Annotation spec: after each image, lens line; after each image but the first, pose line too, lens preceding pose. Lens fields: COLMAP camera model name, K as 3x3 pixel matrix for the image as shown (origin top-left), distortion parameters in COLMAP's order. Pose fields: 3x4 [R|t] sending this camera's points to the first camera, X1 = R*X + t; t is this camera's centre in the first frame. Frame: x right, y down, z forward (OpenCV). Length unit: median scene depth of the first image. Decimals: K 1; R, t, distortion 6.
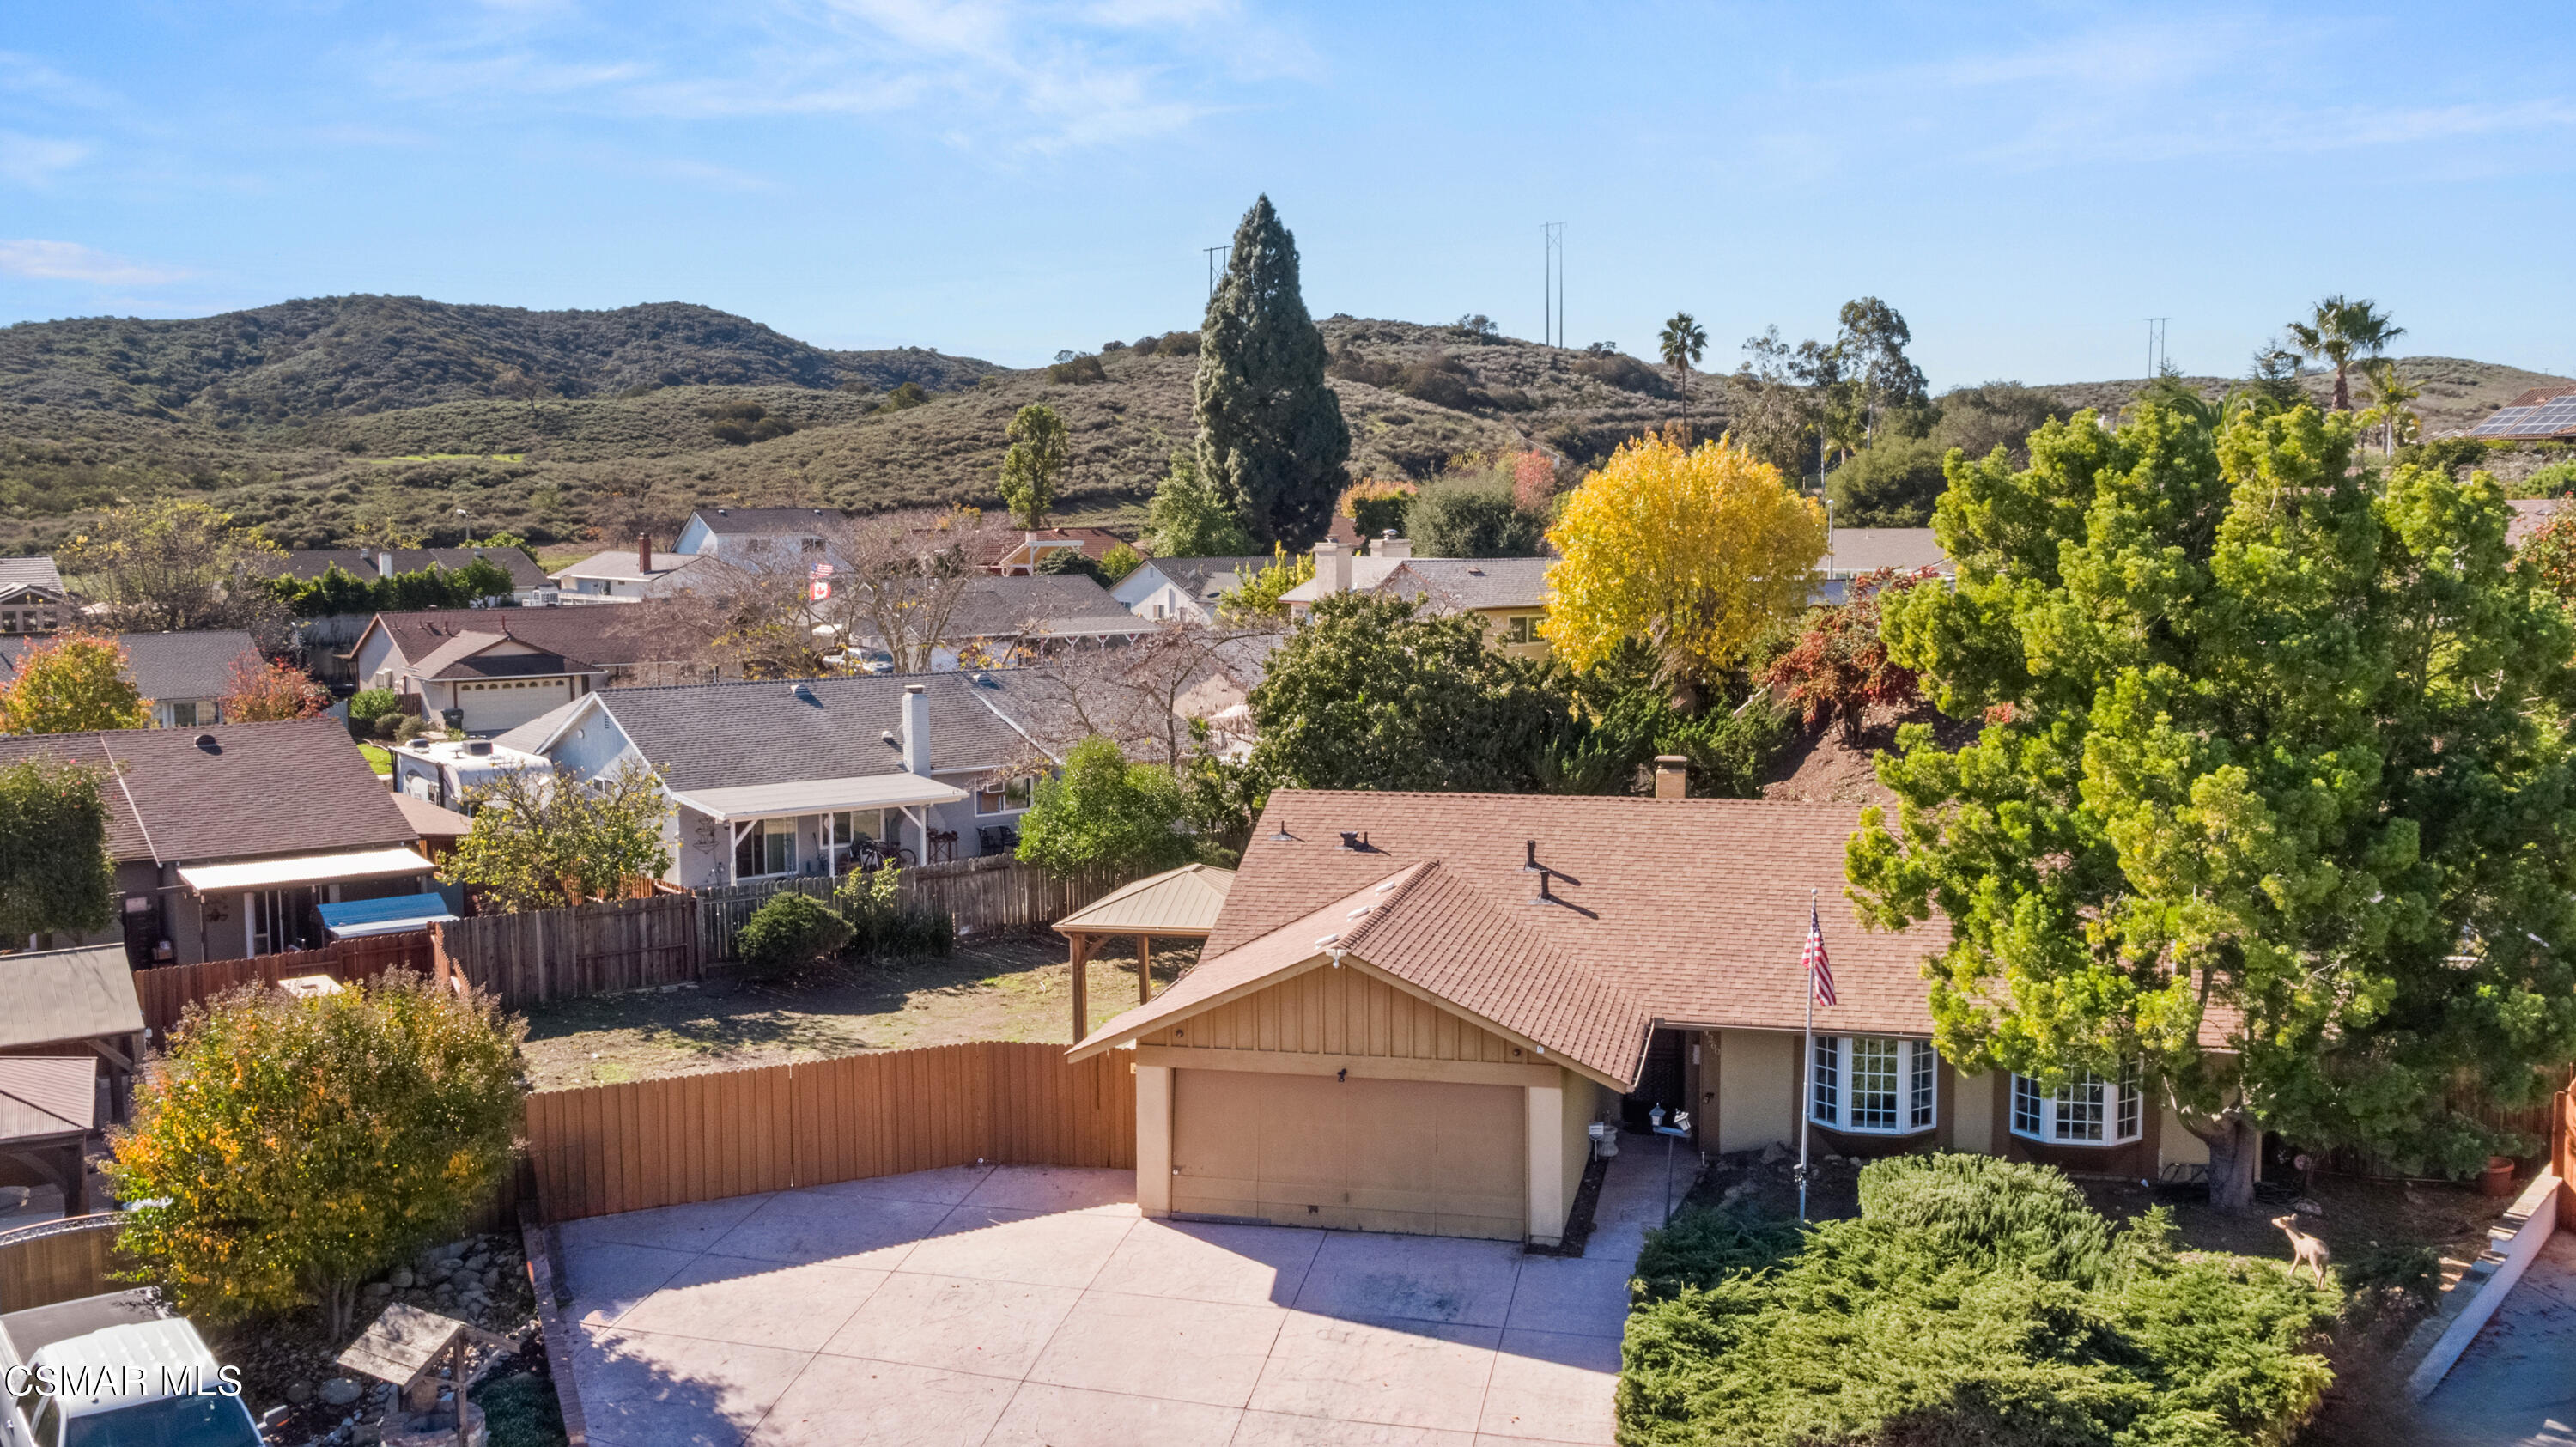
lens RADIAL K [[2225.2, 0, 1292.8], [0, 2225.2, 713.9], [0, 0, 1]] dist [0.000478, -0.001841]
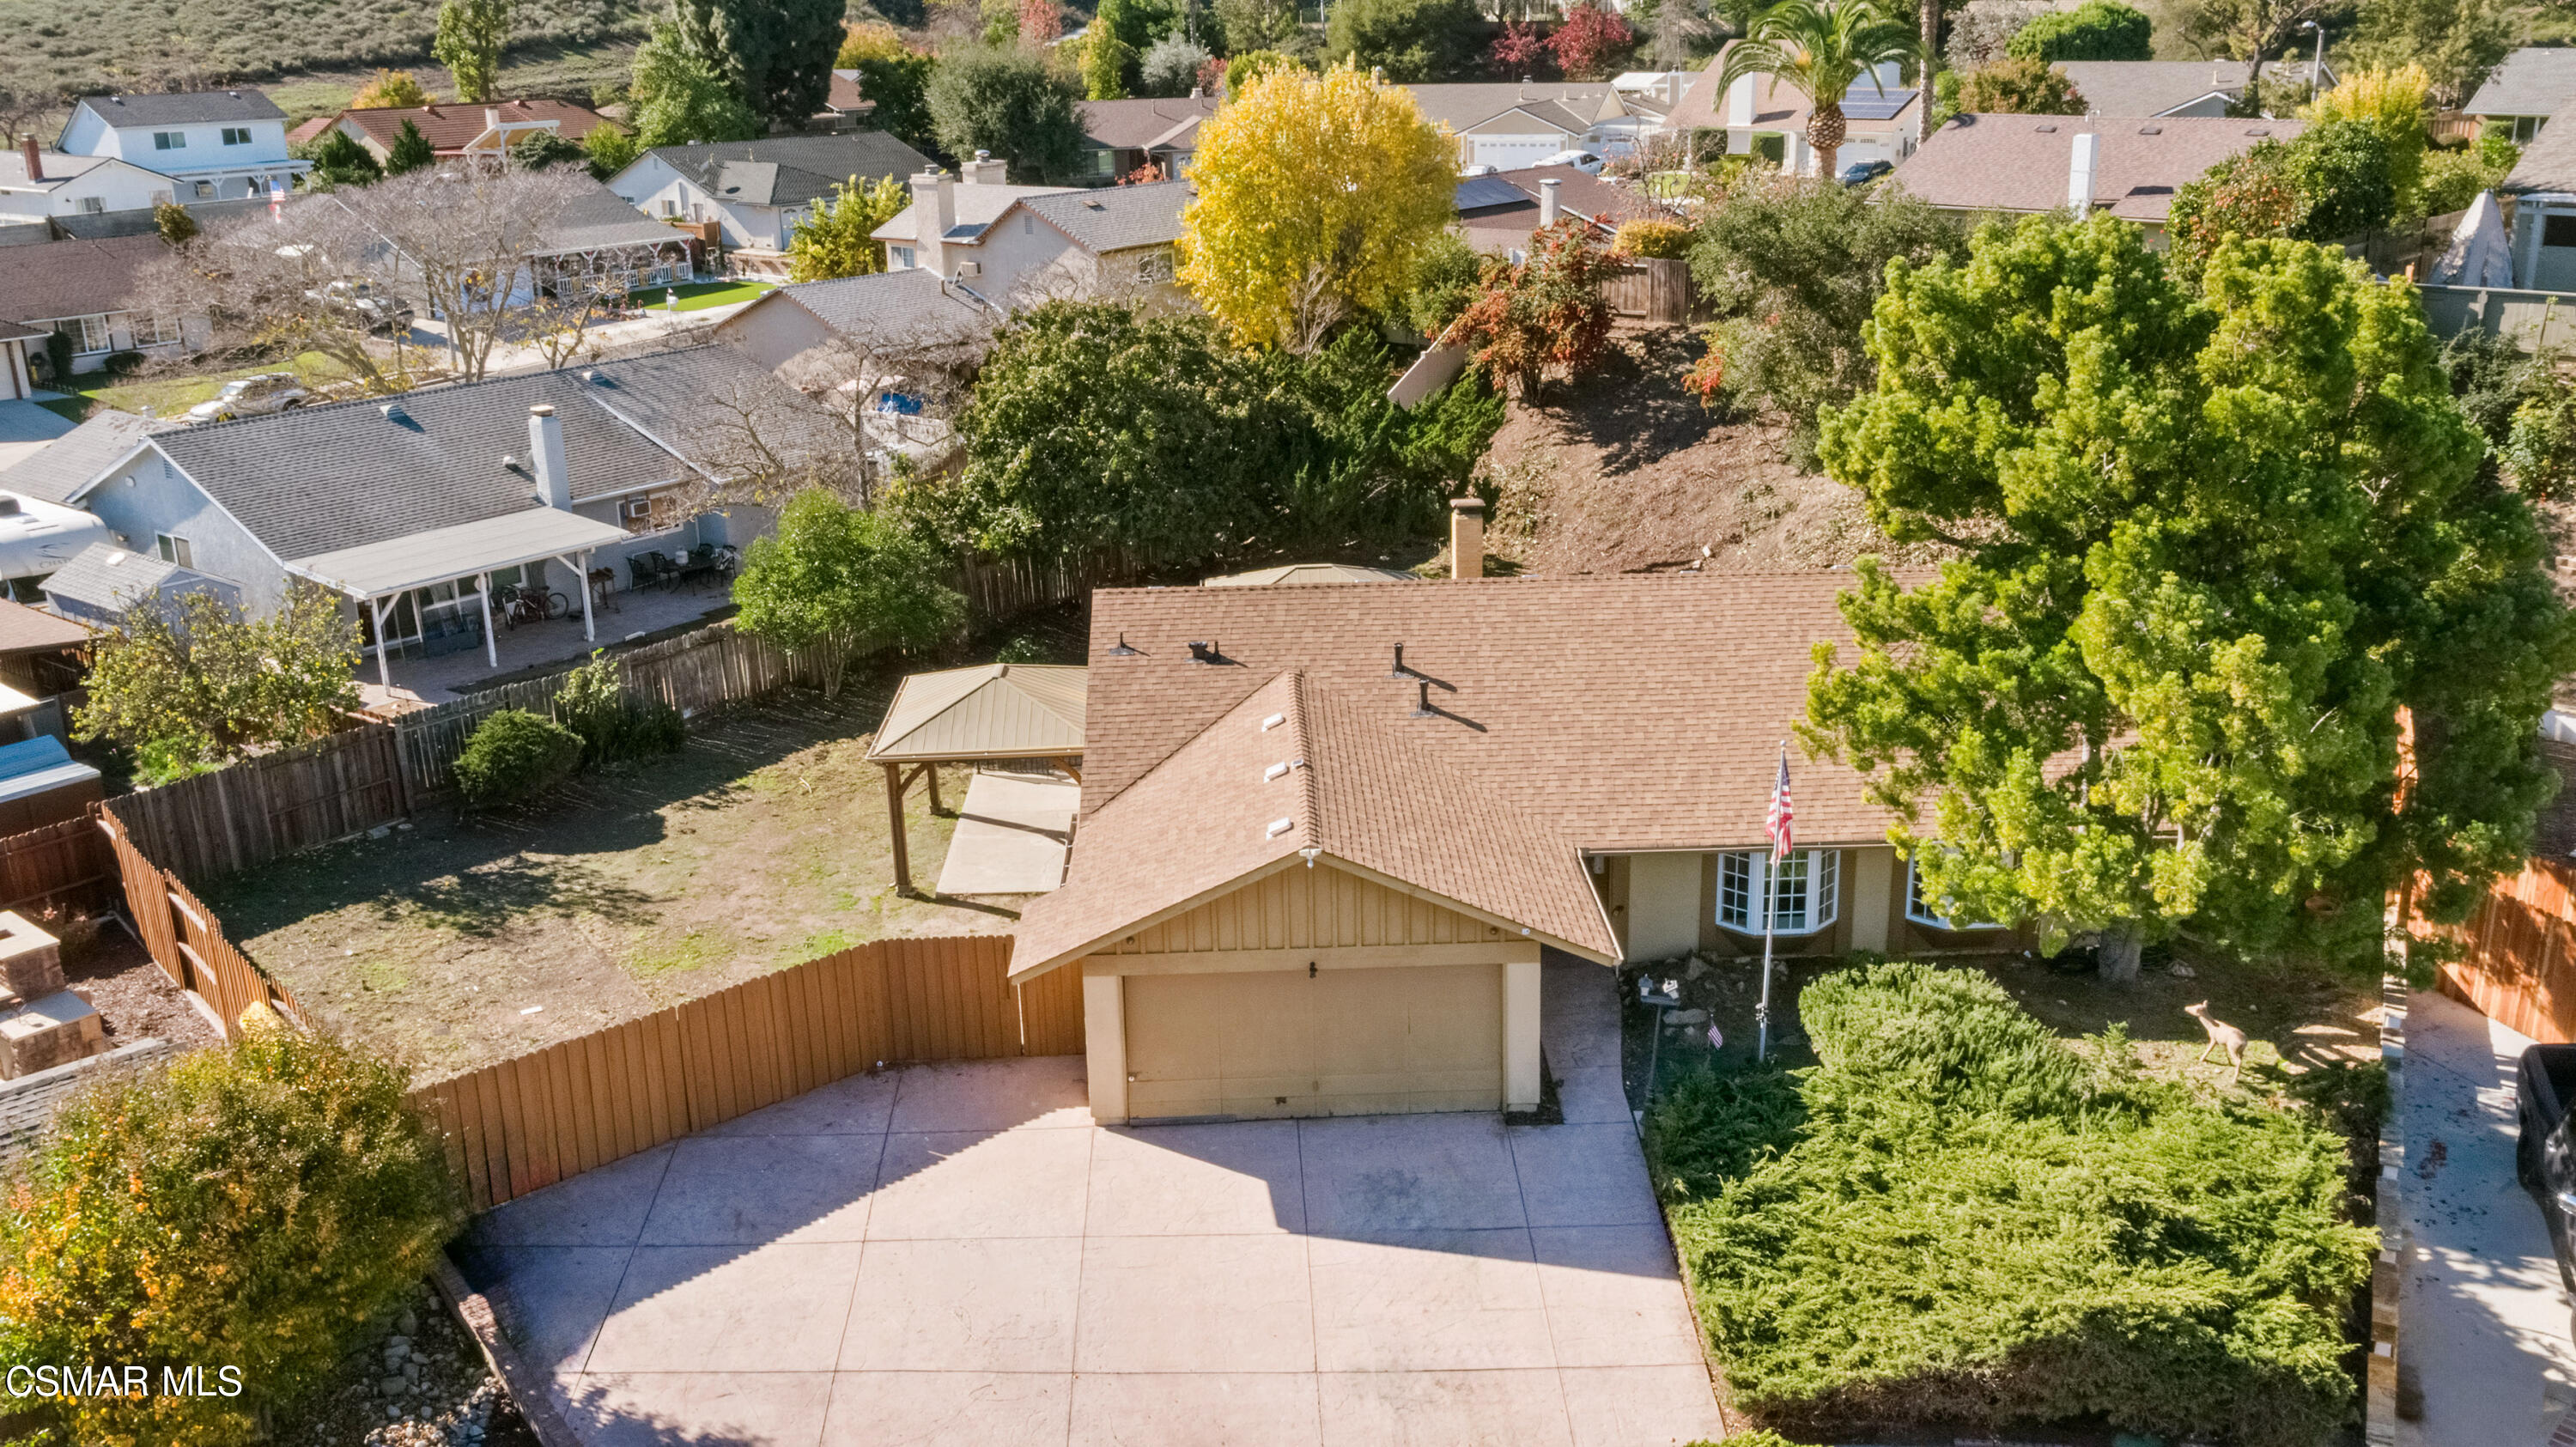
lens RADIAL K [[2213.8, 0, 1289.3], [0, 2213.8, 751.5], [0, 0, 1]] dist [0.001578, -0.000266]
pose [[0.967910, -0.097106, 0.231778, -0.135134], [0.040341, 0.970403, 0.238096, -0.104971], [-0.248039, -0.221105, 0.943180, 0.092259]]
